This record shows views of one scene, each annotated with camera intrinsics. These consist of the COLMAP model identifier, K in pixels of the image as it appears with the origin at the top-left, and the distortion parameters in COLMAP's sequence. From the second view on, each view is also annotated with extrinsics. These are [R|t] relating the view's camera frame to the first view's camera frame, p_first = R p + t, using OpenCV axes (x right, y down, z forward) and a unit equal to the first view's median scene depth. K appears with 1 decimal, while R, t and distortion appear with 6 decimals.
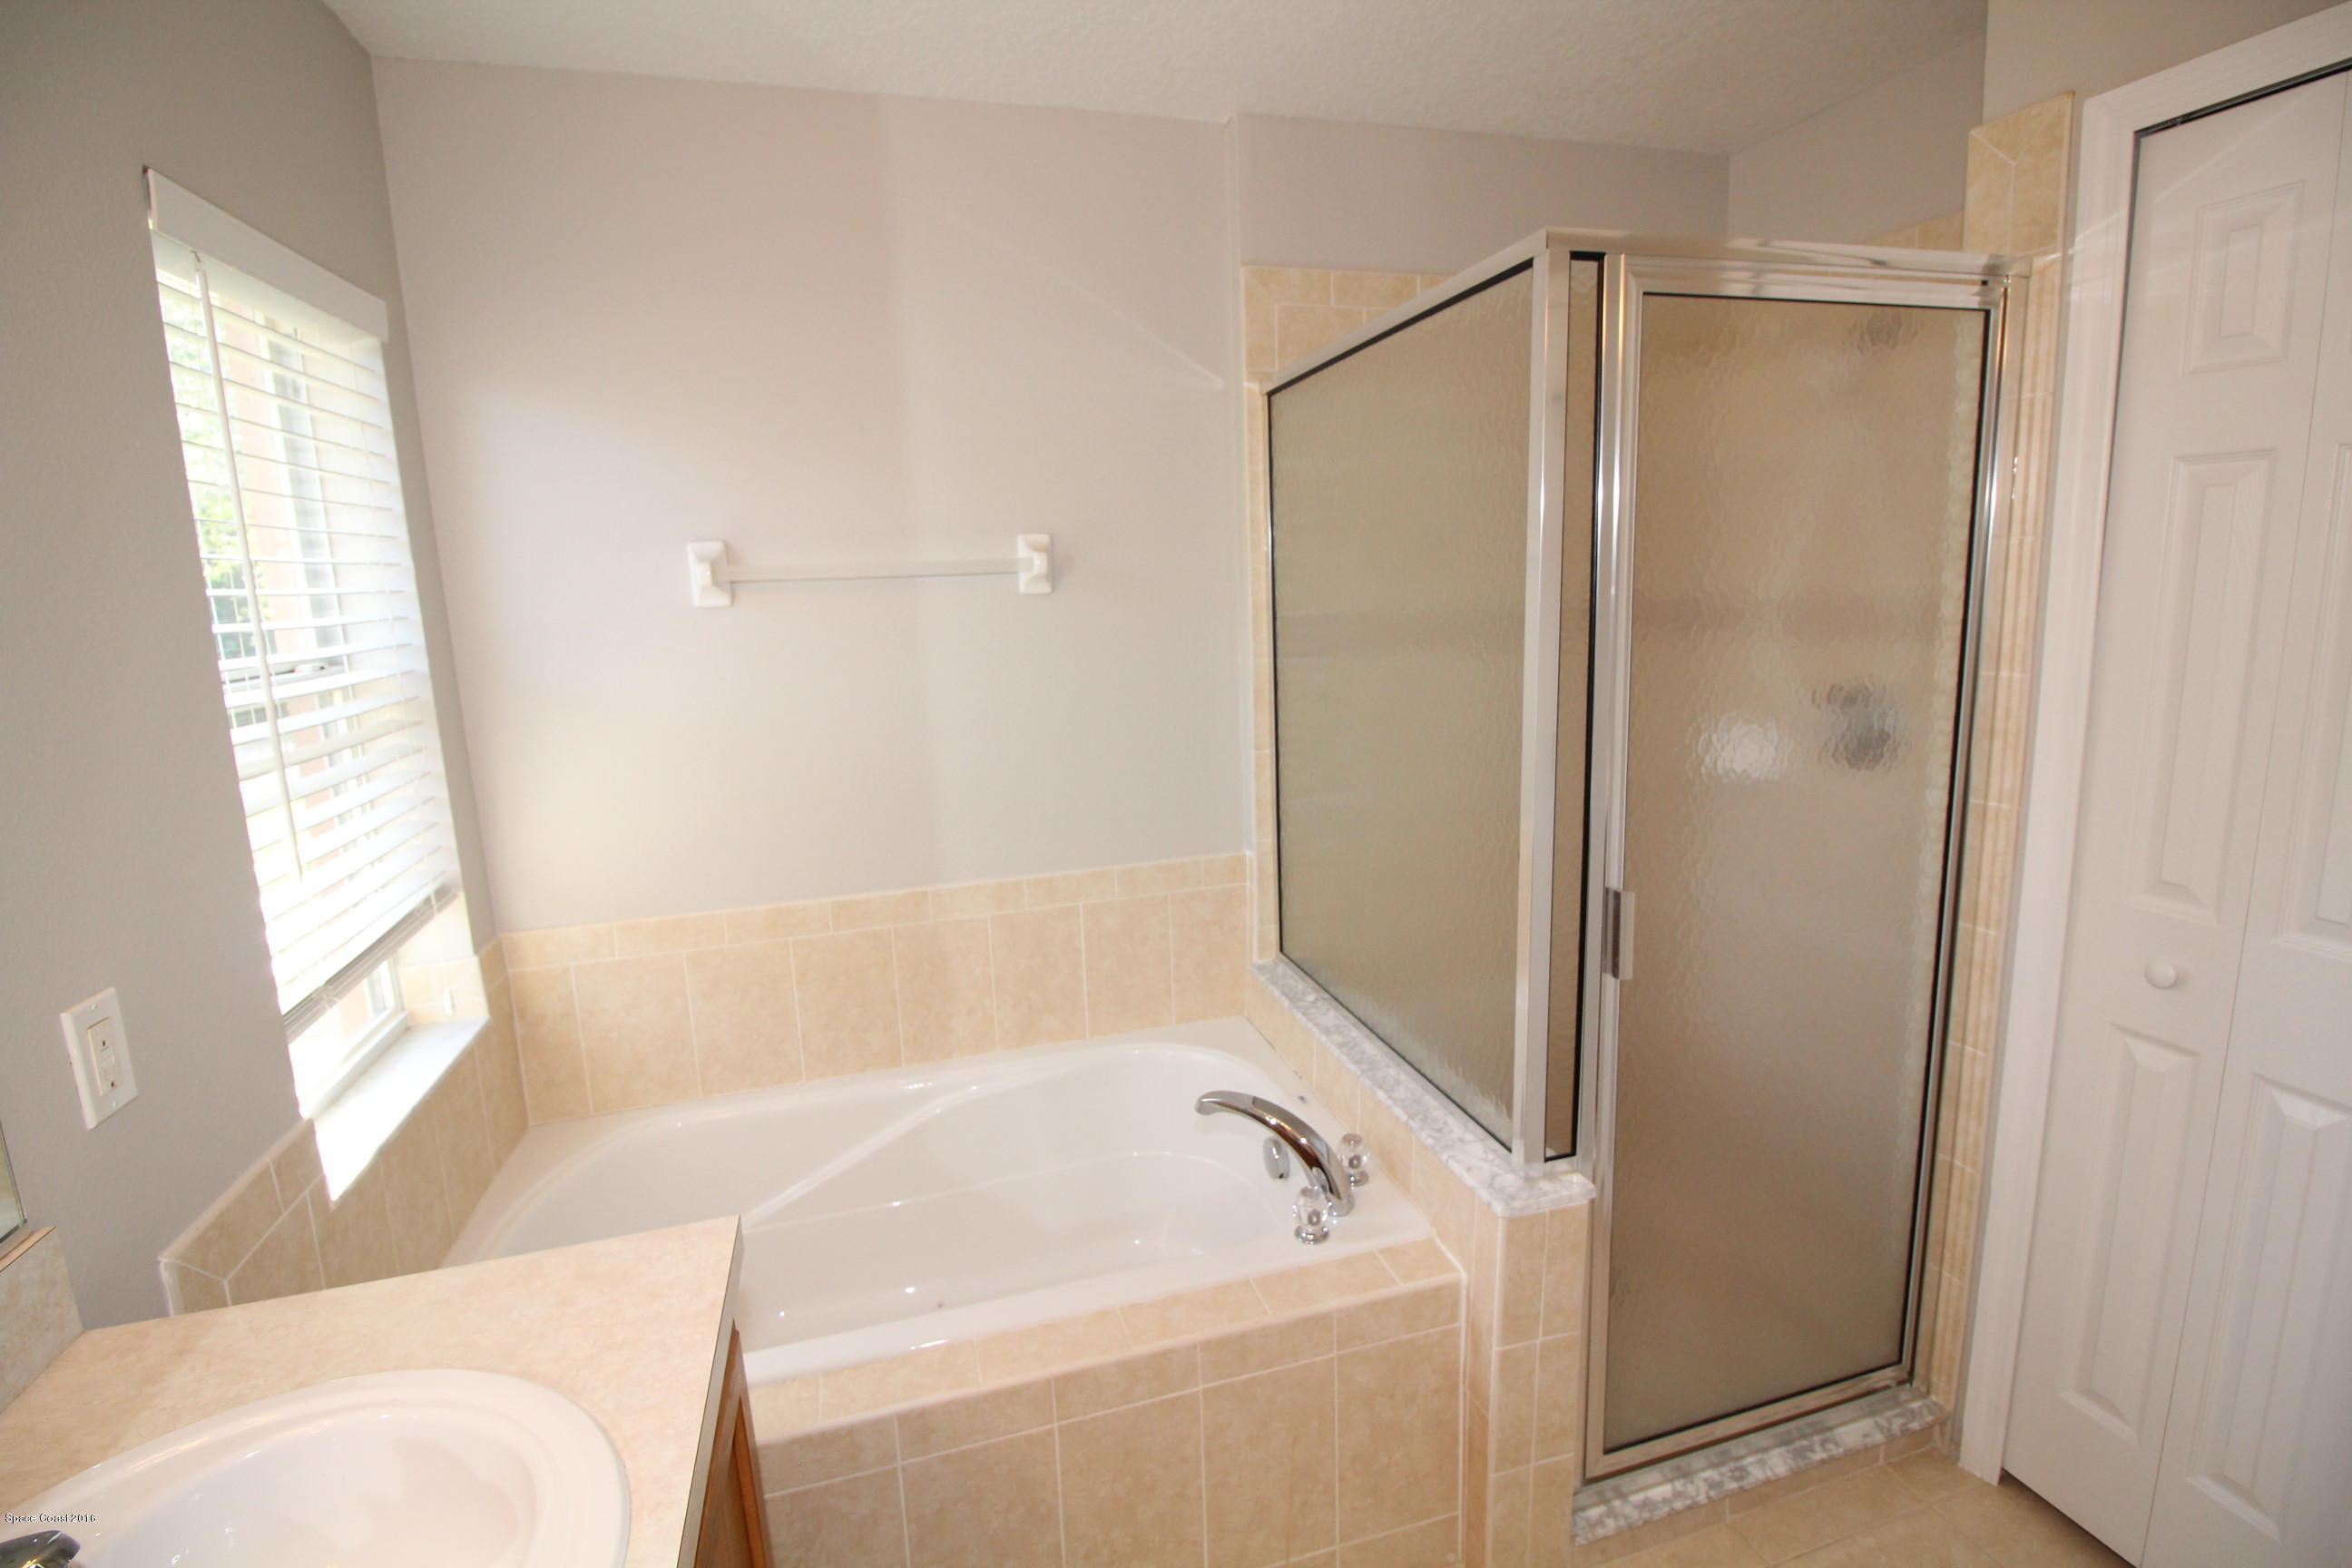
lens RADIAL K [[1084.0, 0, 1183.5], [0, 1084.0, 760.6], [0, 0, 1]] dist [0.001394, -0.014983]
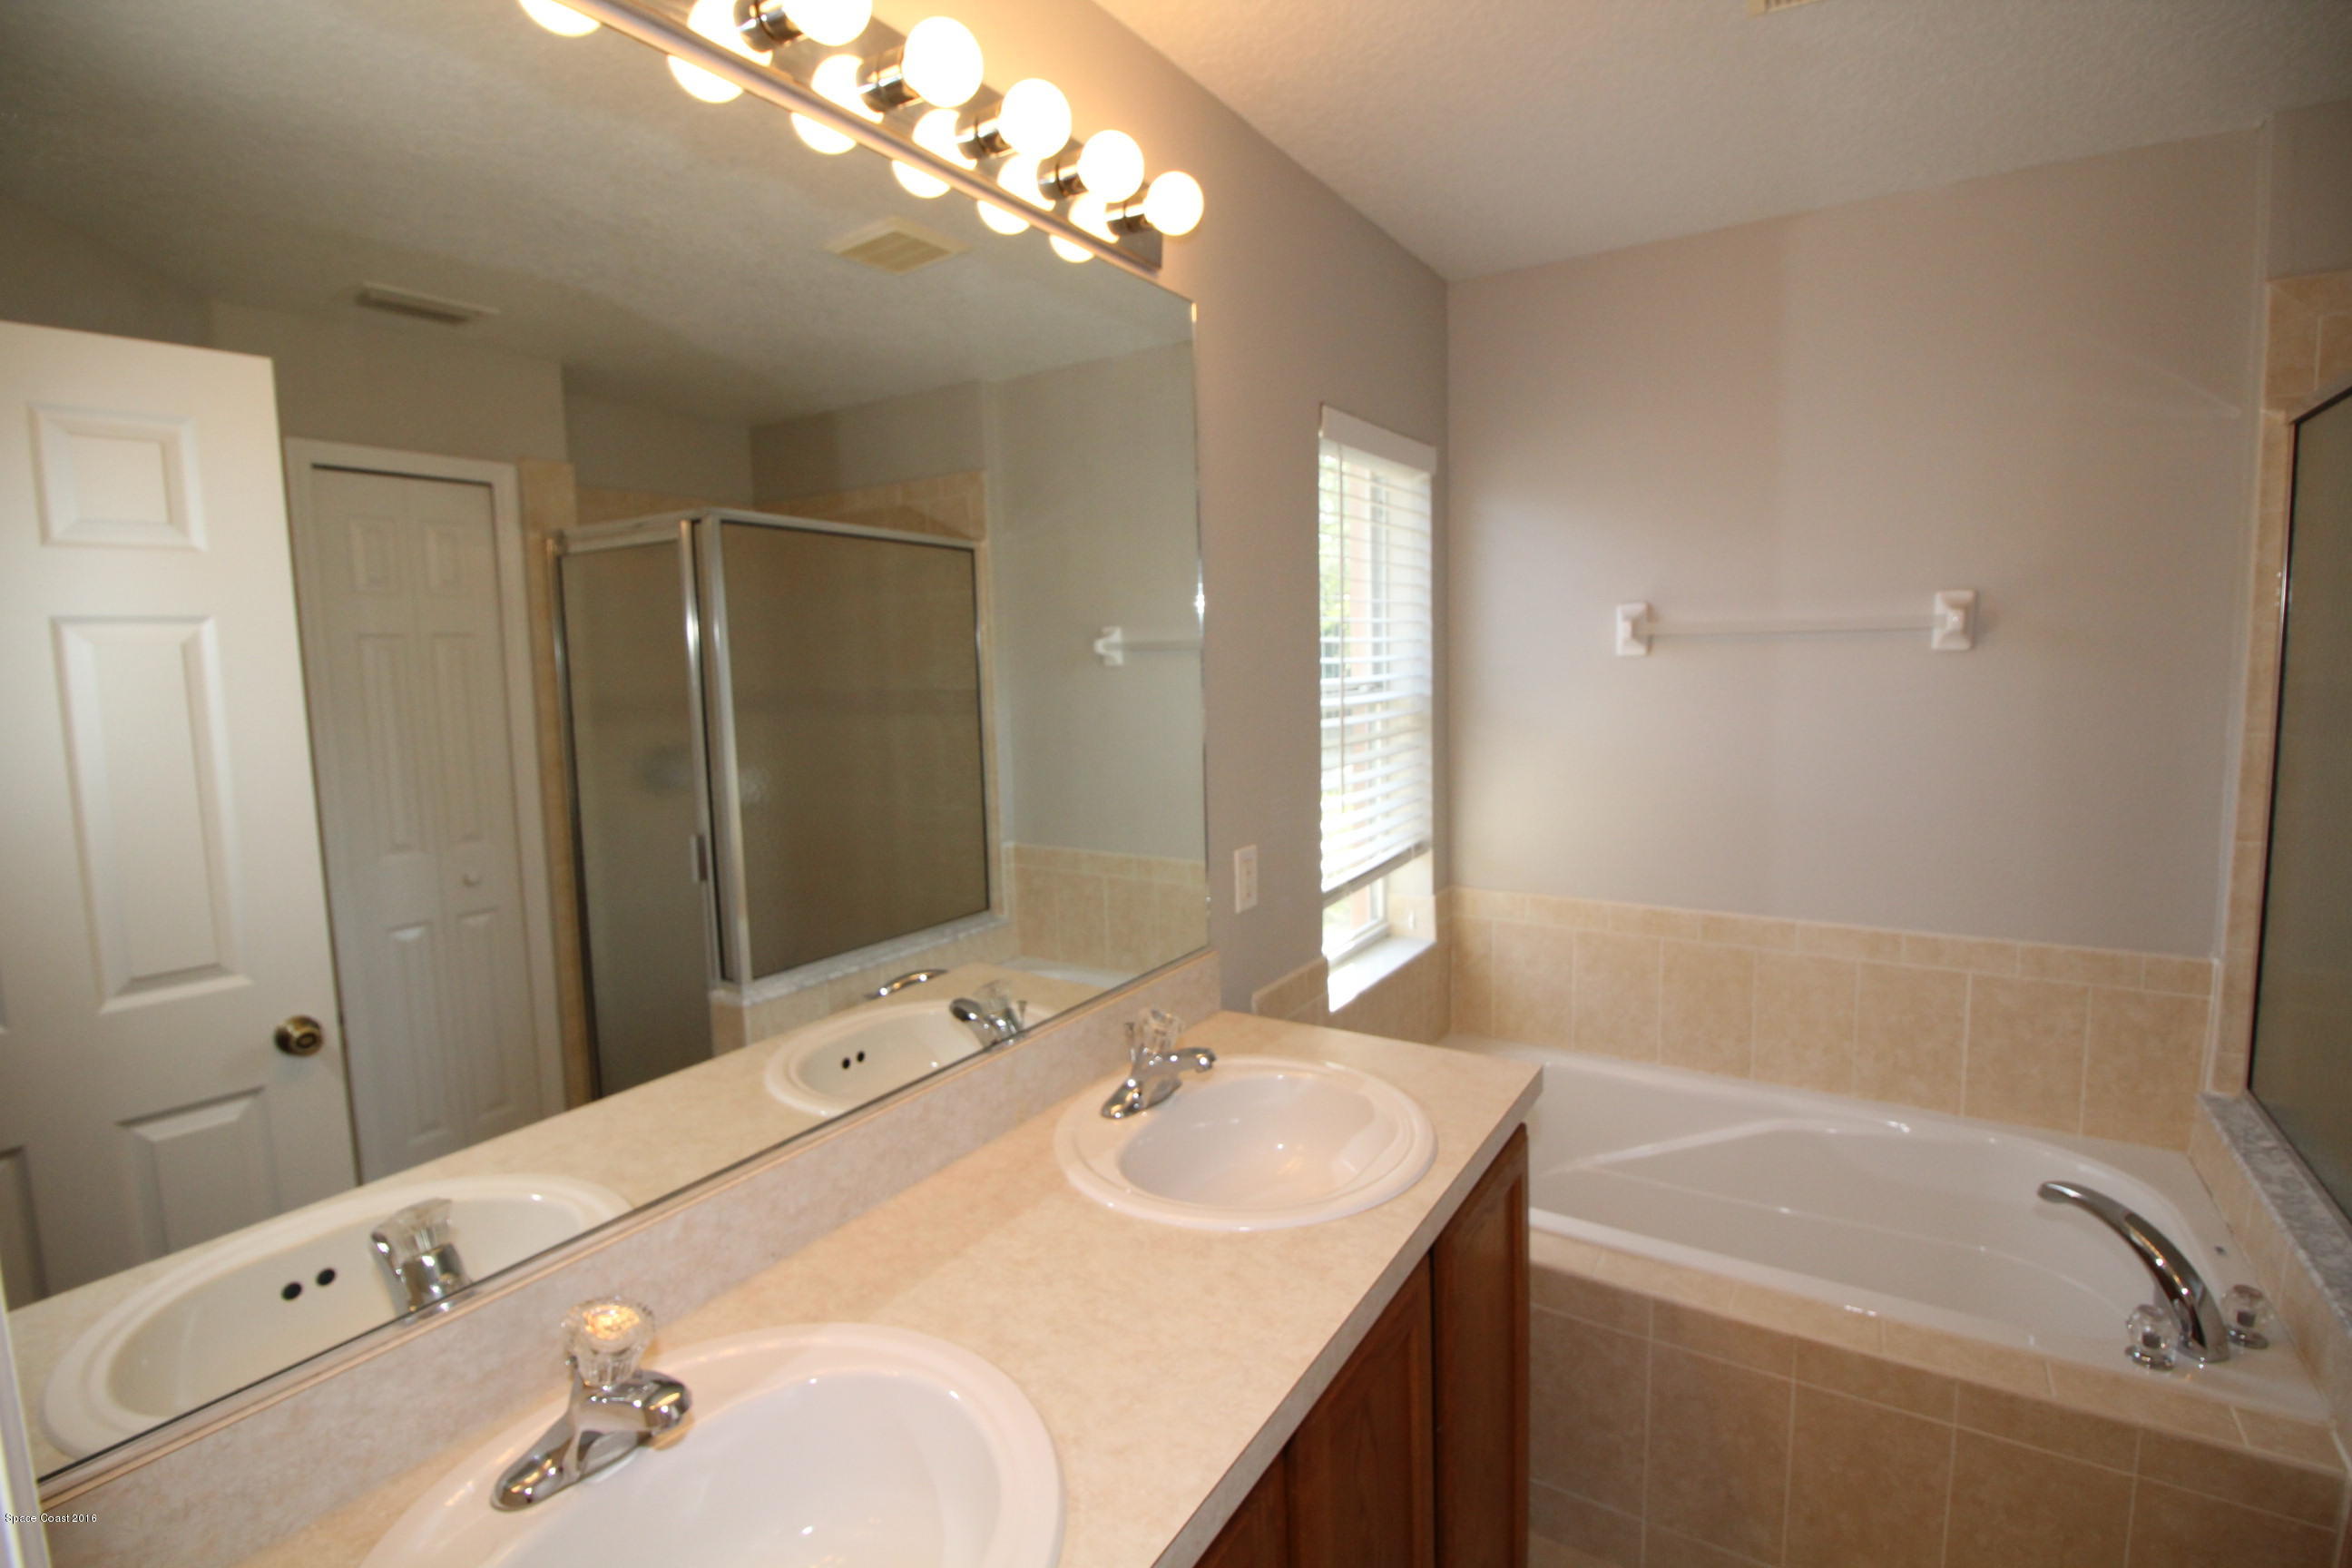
lens RADIAL K [[1084.0, 0, 1183.5], [0, 1084.0, 760.6], [0, 0, 1]] dist [0.001394, -0.014983]
pose [[0.654328, 0.093786, -0.750373, 0.179459], [-0.127909, 0.991708, 0.012413, 0.028217], [0.745315, 0.087858, 0.660898, -0.198514]]
